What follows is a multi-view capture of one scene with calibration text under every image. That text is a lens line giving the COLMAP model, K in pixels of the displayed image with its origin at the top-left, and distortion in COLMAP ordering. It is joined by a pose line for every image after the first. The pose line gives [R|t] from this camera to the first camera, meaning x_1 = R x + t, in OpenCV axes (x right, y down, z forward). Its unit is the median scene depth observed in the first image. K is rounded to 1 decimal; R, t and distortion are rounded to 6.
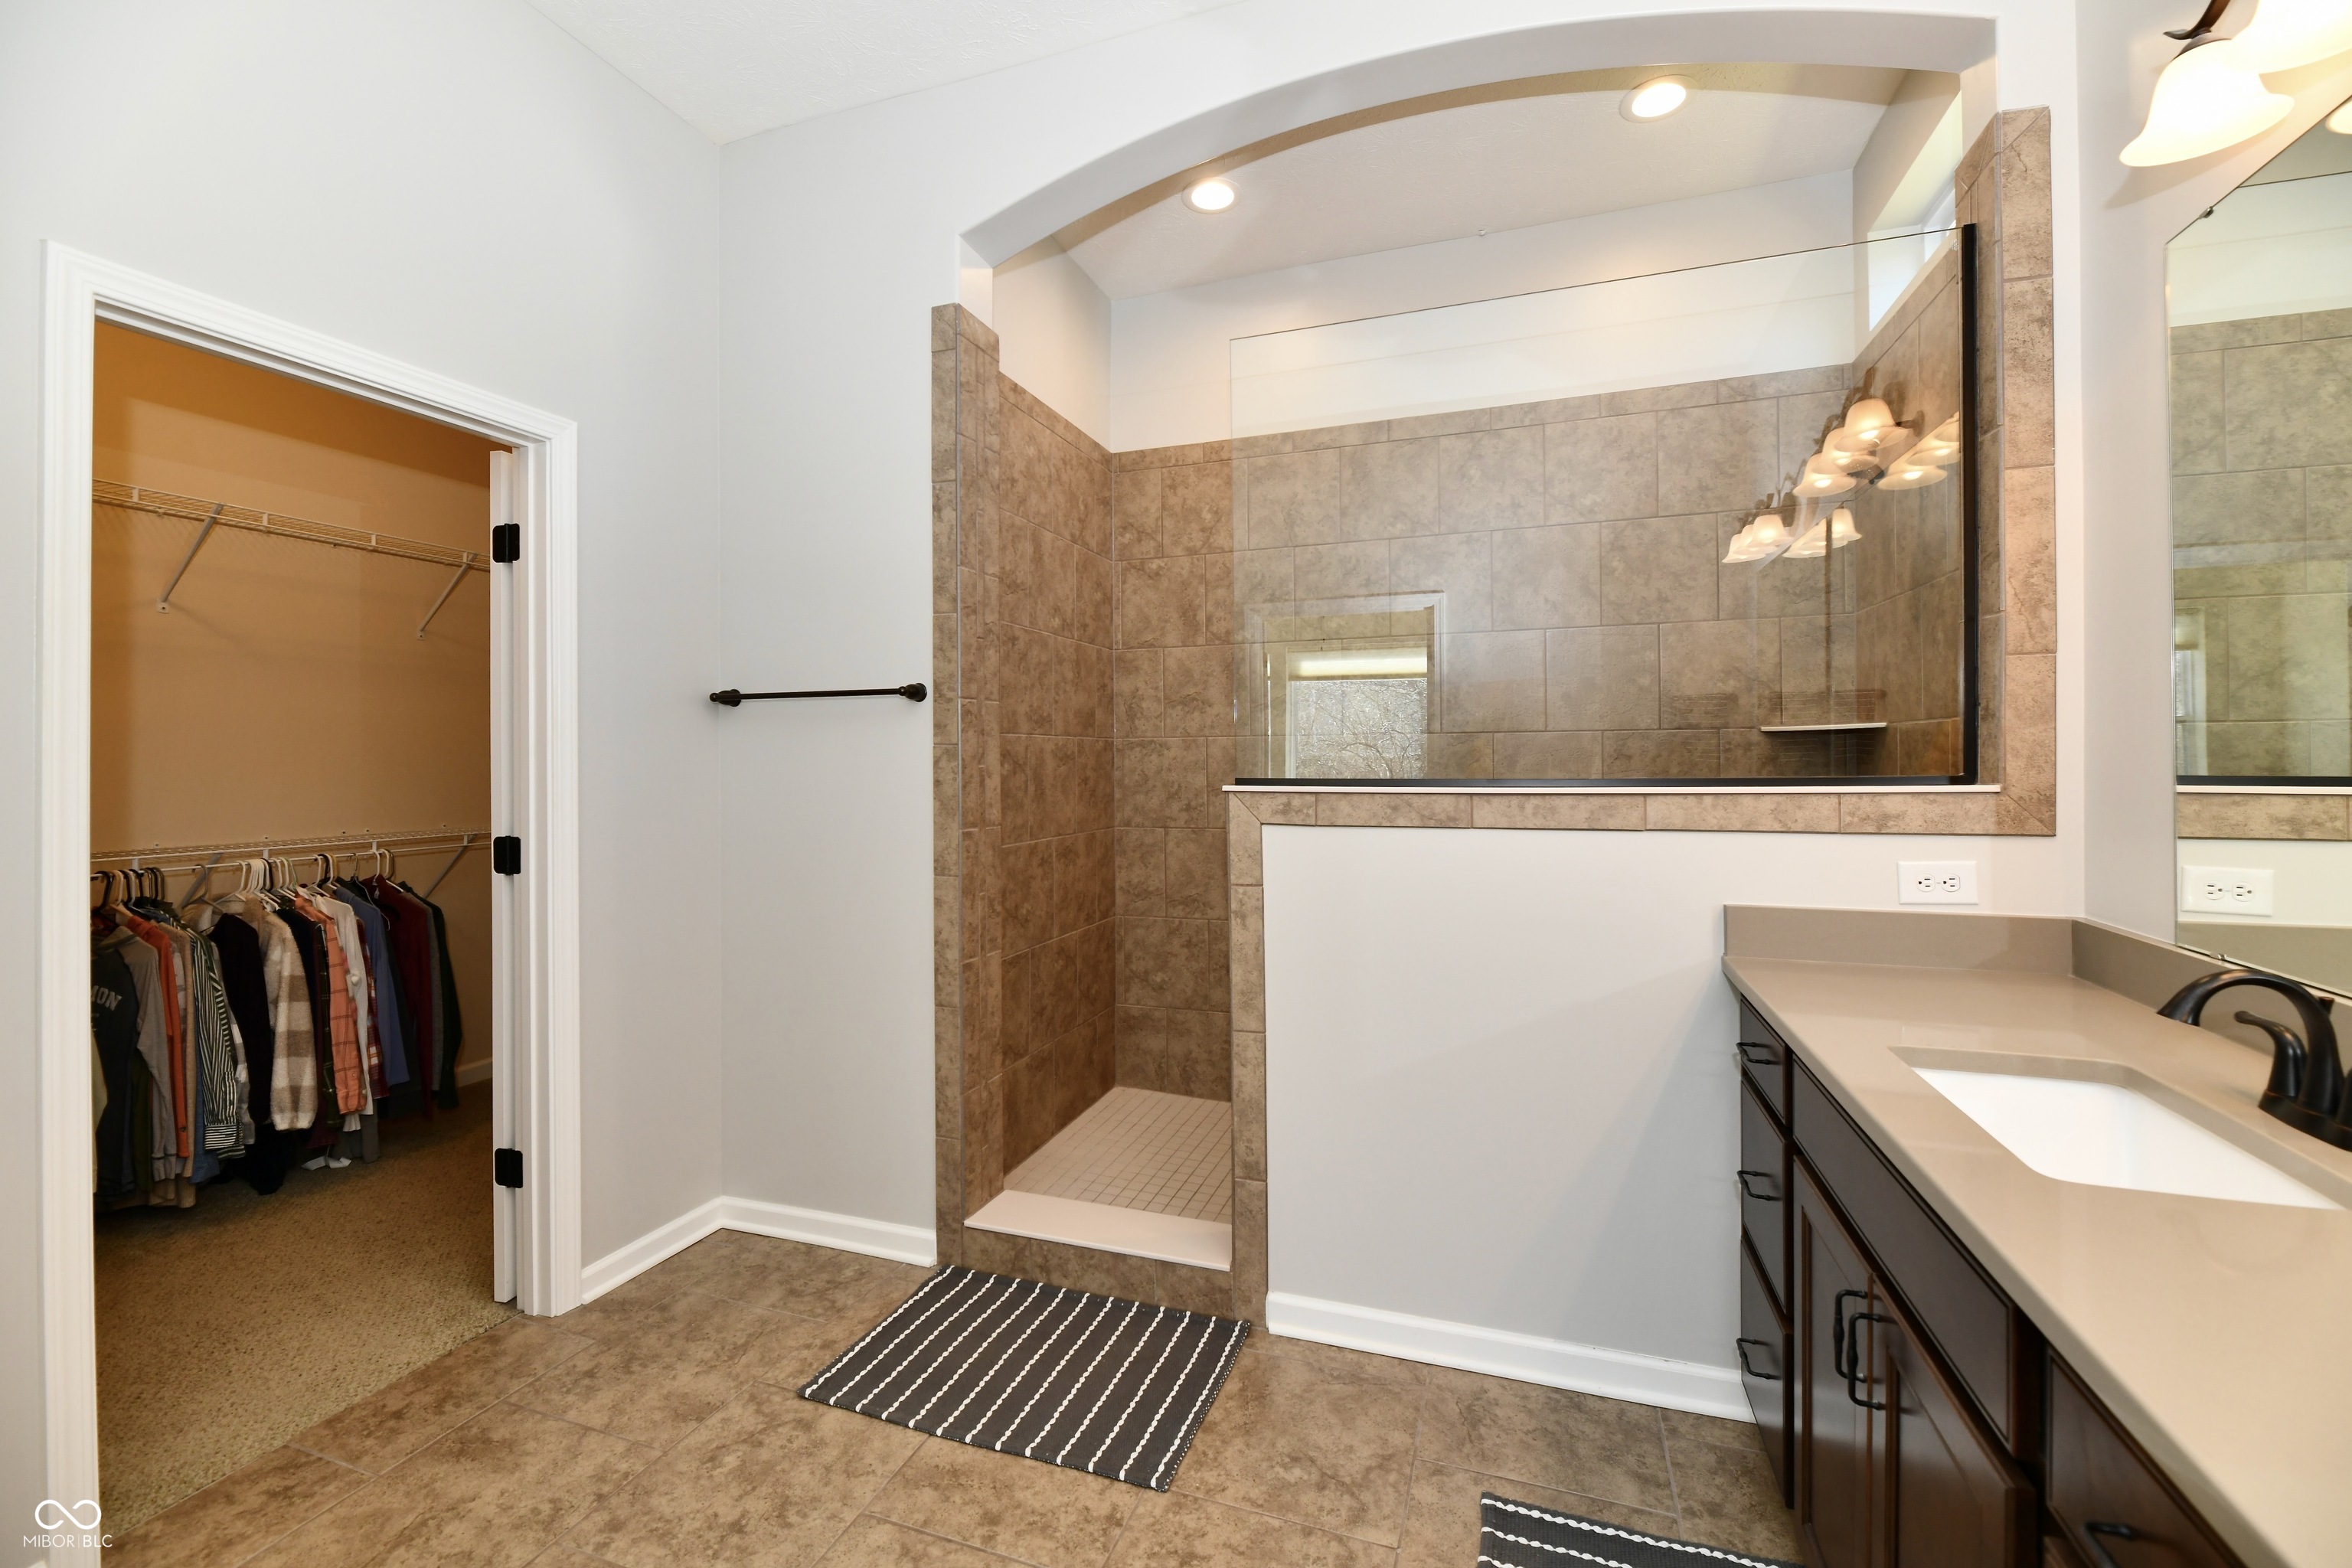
lens RADIAL K [[963.4, 0, 1196.9], [0, 963.4, 754.1], [0, 0, 1]] dist [-0.001907, -0.002386]
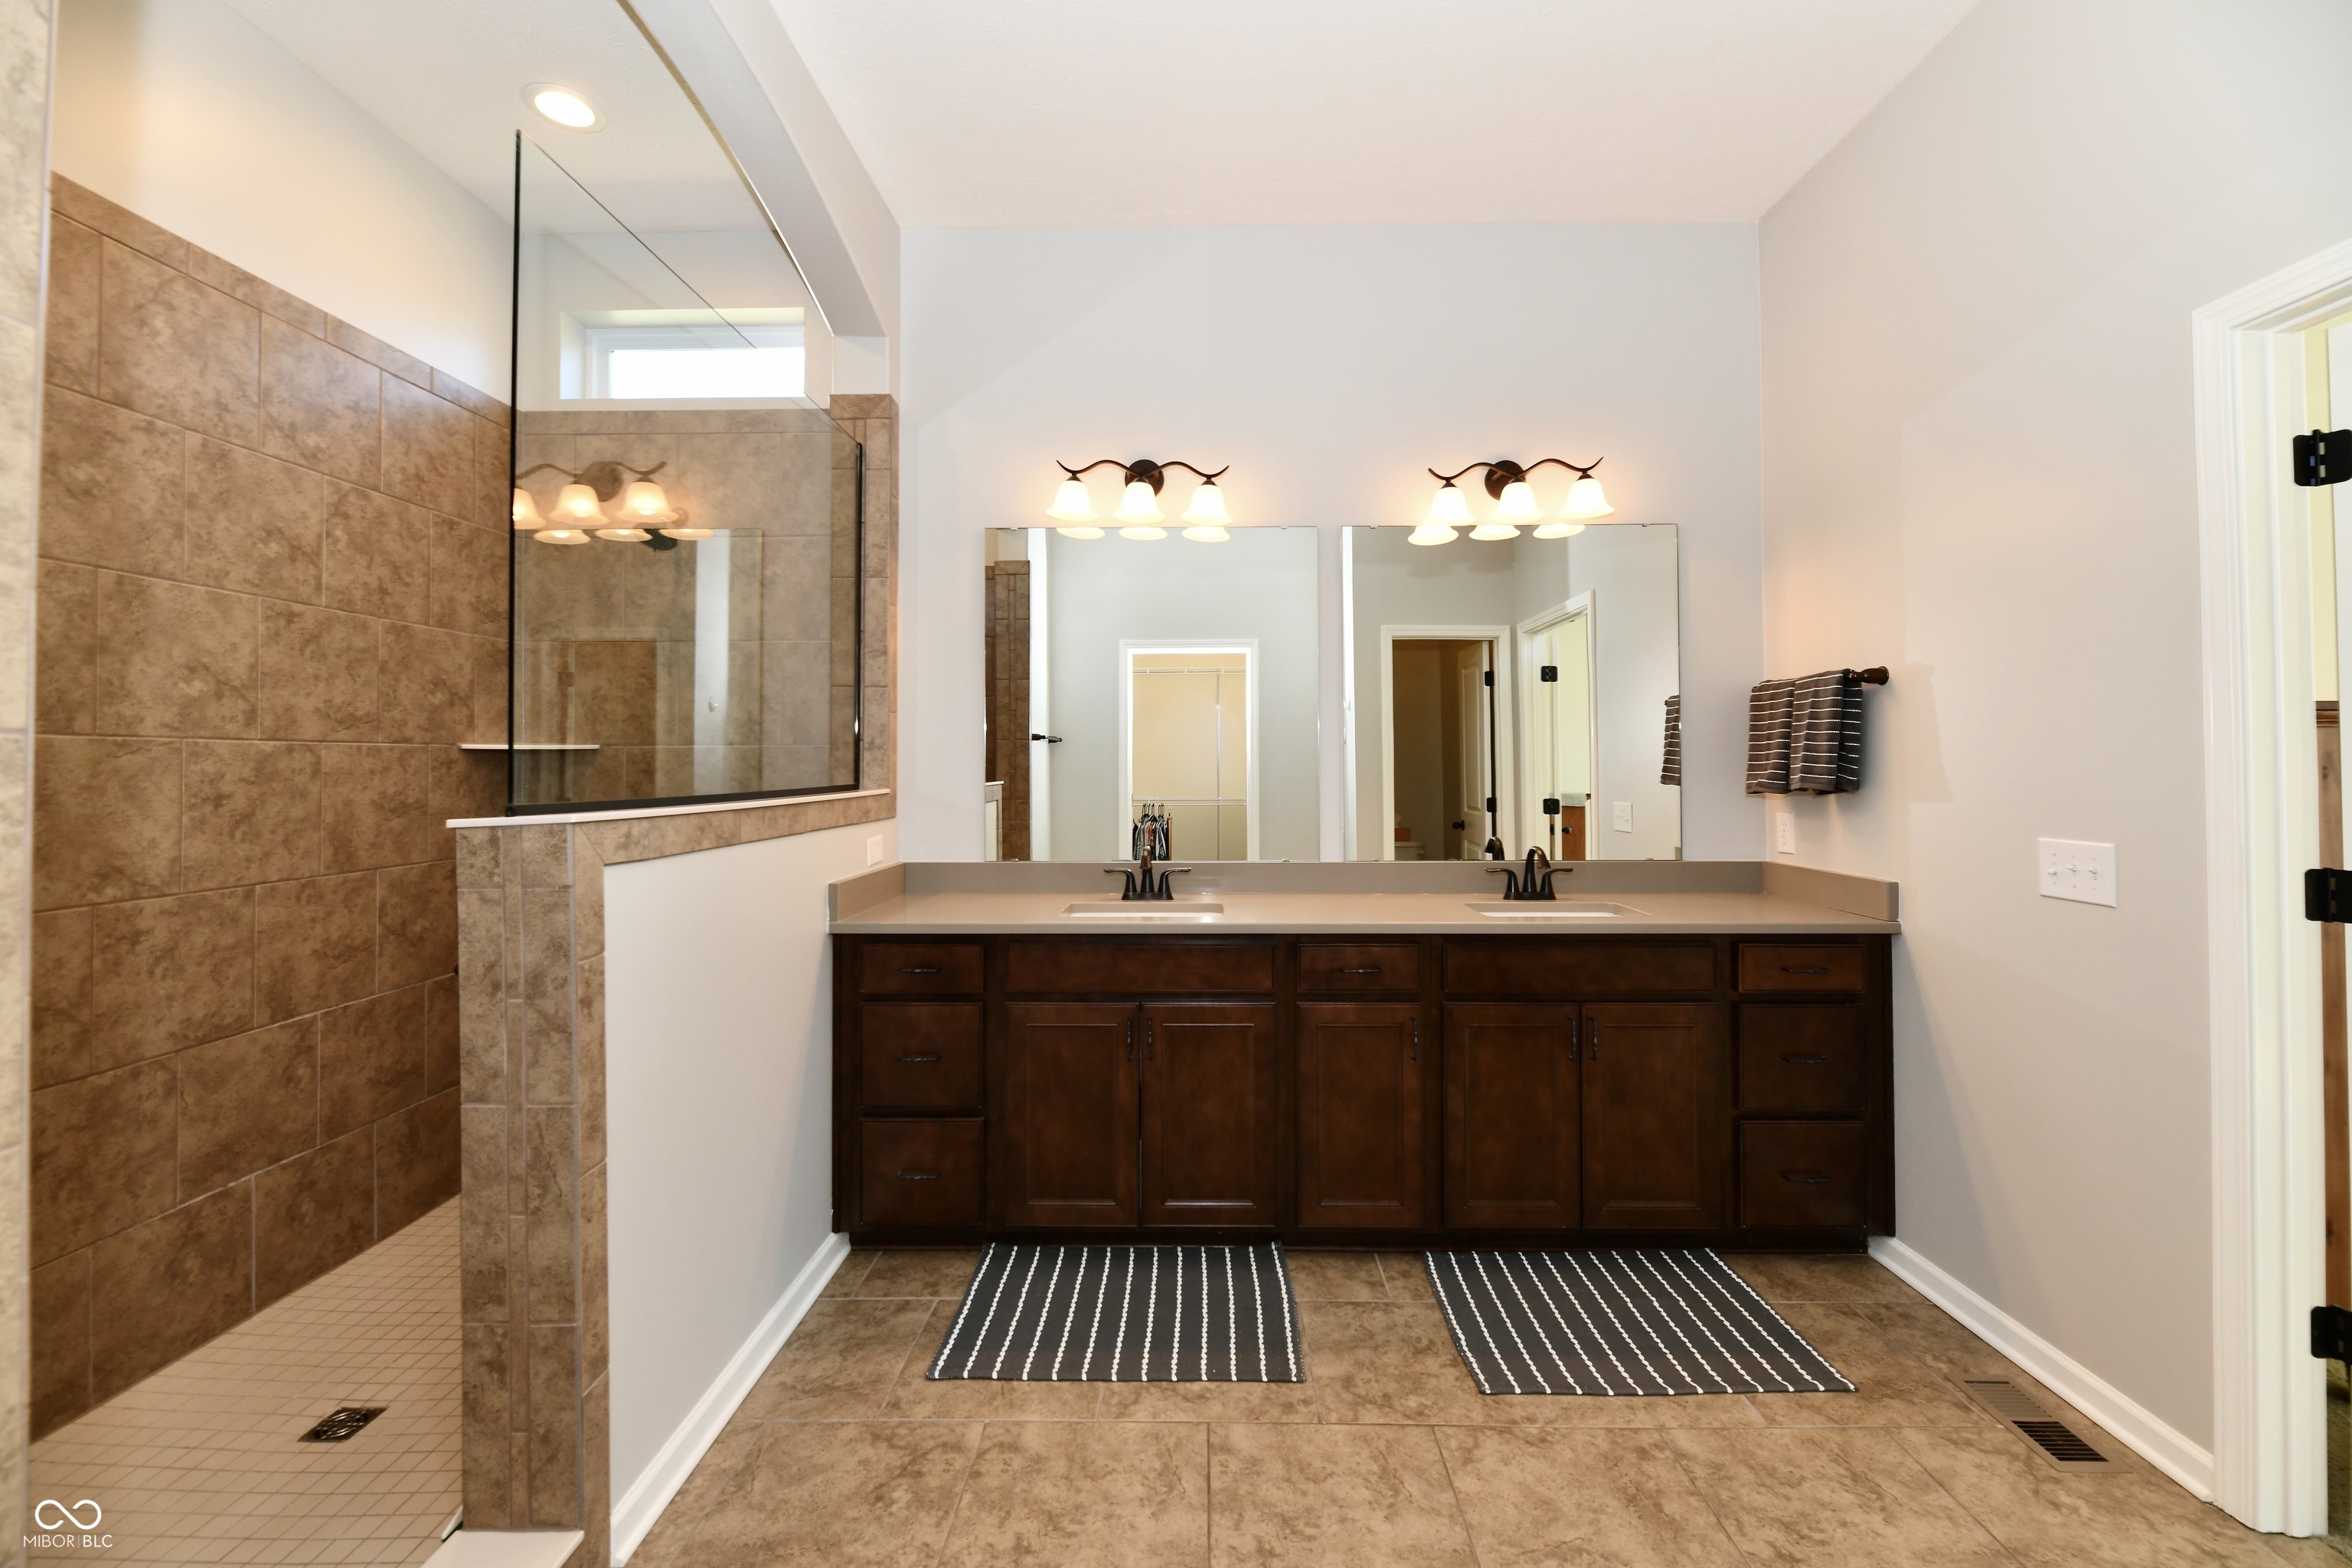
lens RADIAL K [[963.4, 0, 1196.0], [0, 963.4, 742.9], [0, 0, 1]] dist [-0.001907, -0.002386]
pose [[-0.312211, 0.031597, 0.949487, -0.759333], [0.004454, 0.999484, -0.031796, 0.006198], [-0.950002, -0.005698, -0.312191, 0.813353]]
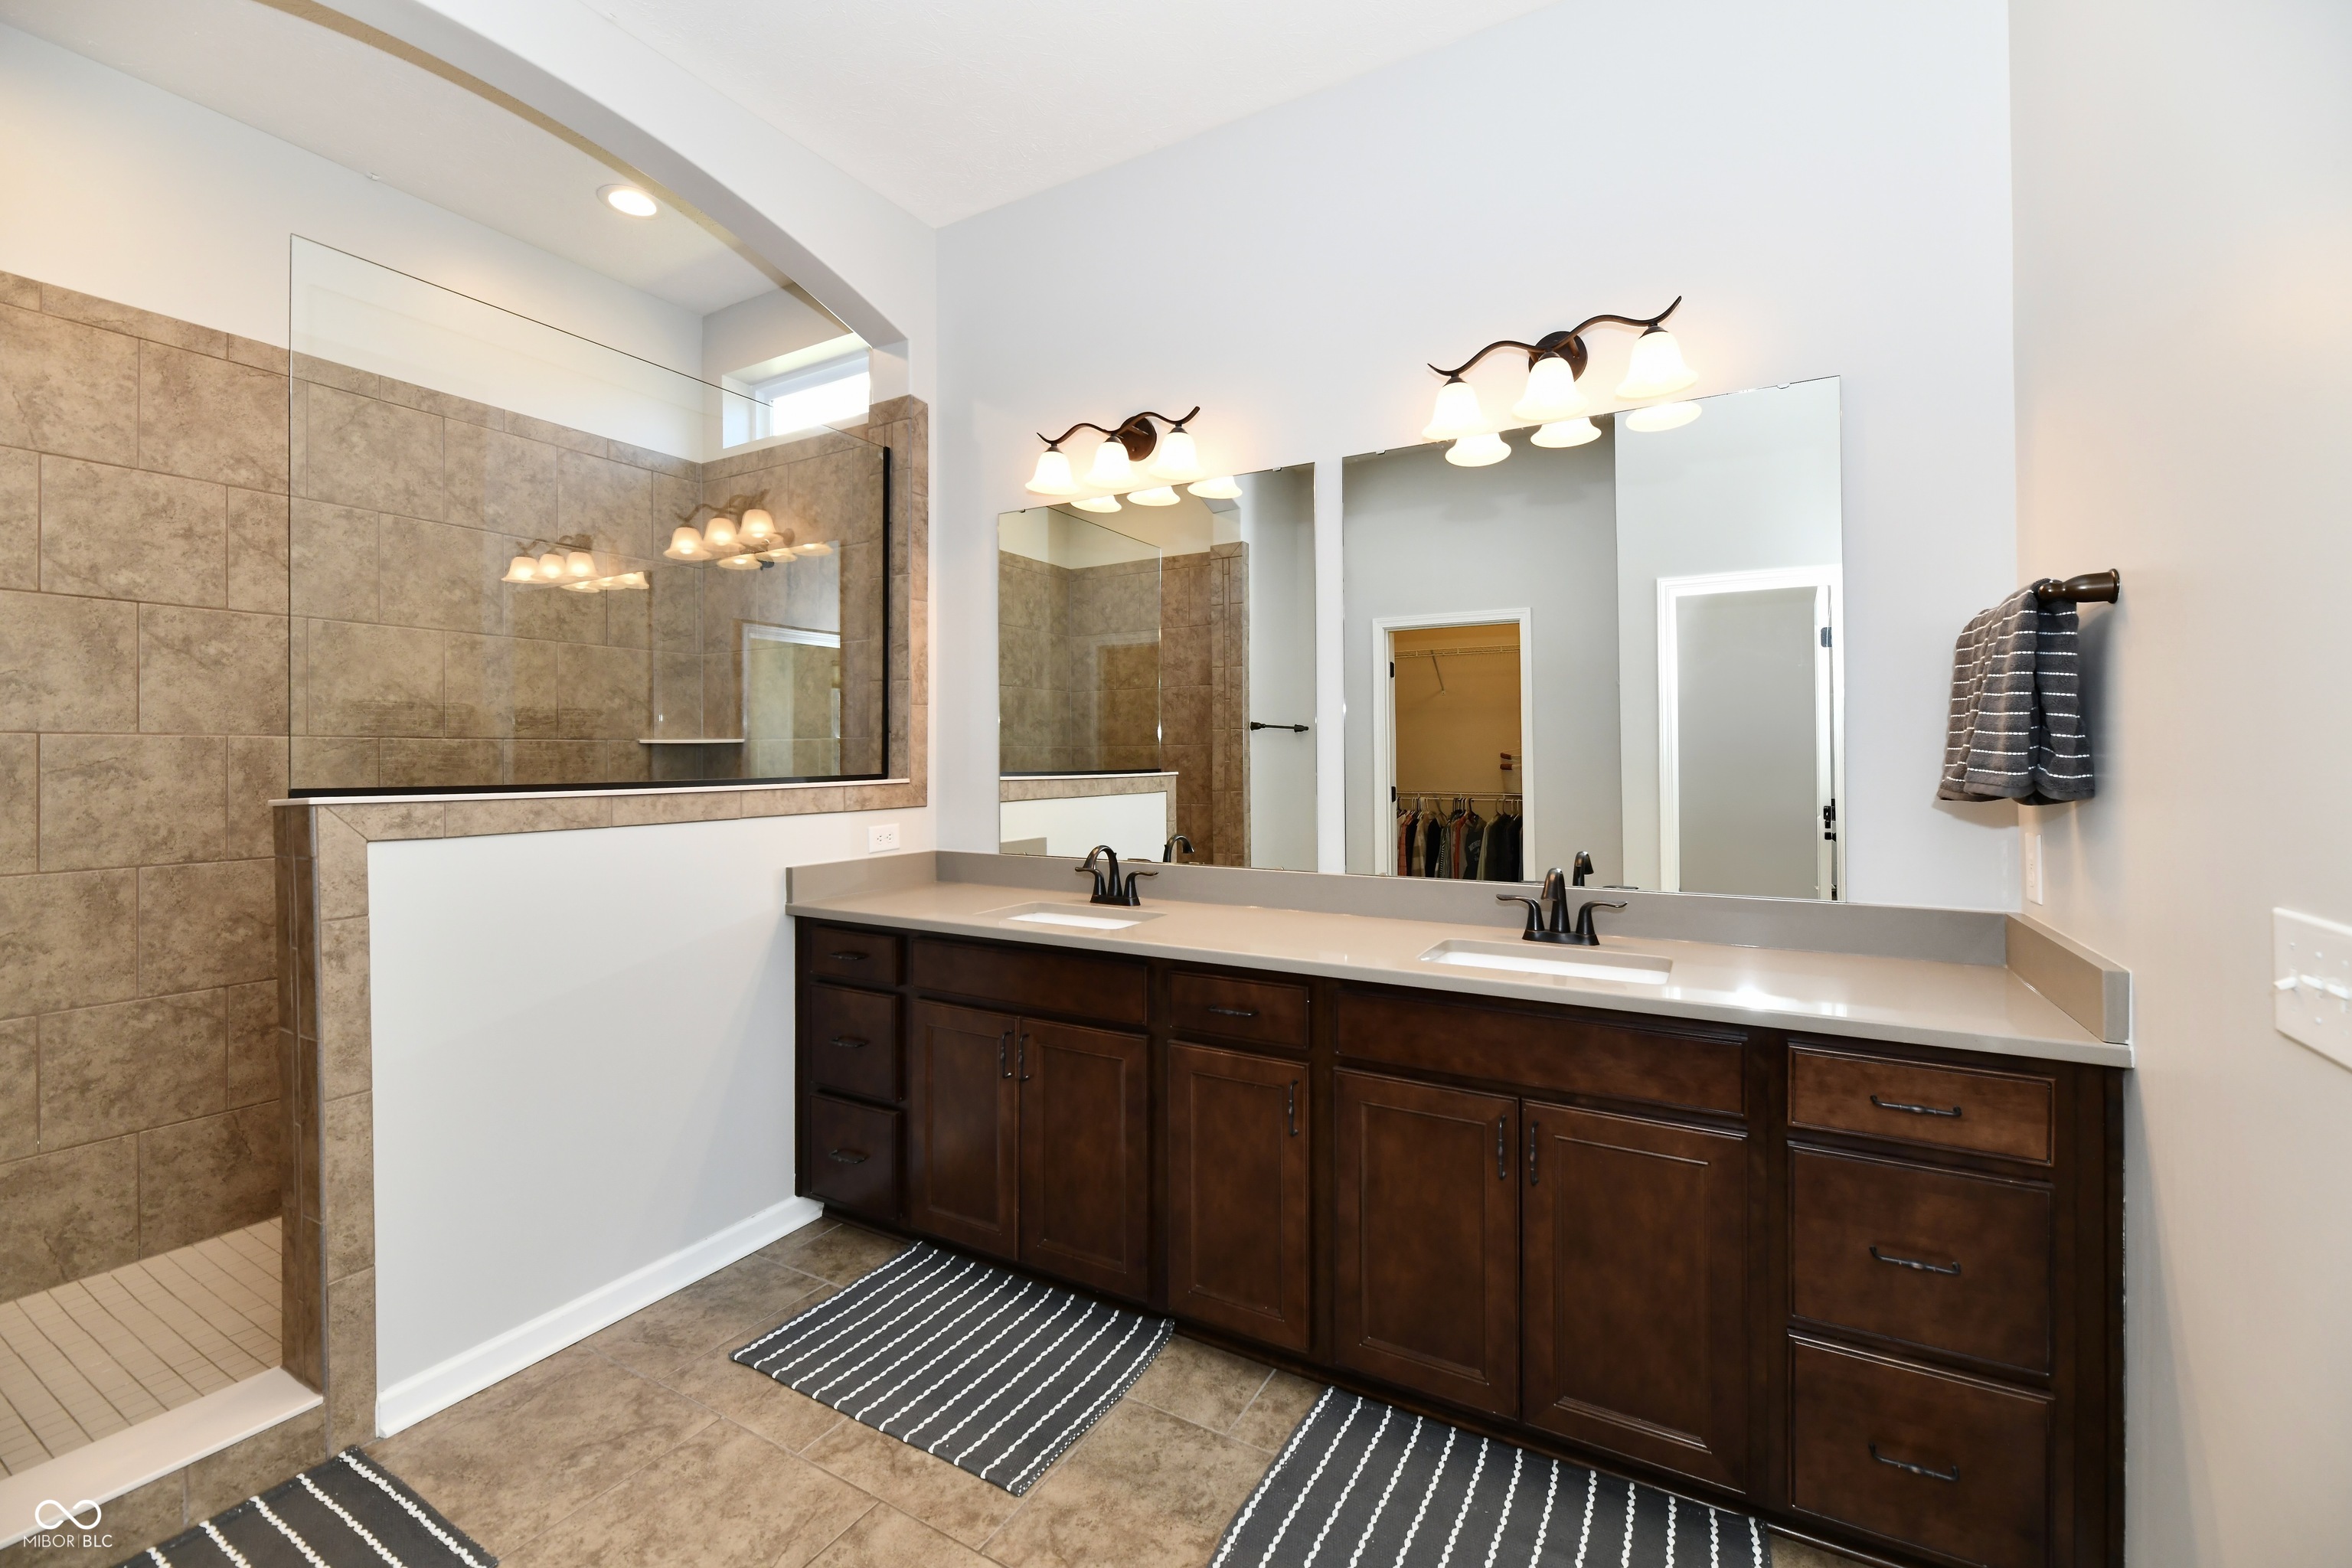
lens RADIAL K [[963.4, 0, 1193.3], [0, 963.4, 746.4], [0, 0, 1]] dist [-0.001907, -0.002386]
pose [[0.180725, 0.018752, 0.983355, -0.636009], [0.001895, 0.999810, -0.019414, 0.007013], [-0.983532, 0.005372, 0.180655, 0.139978]]
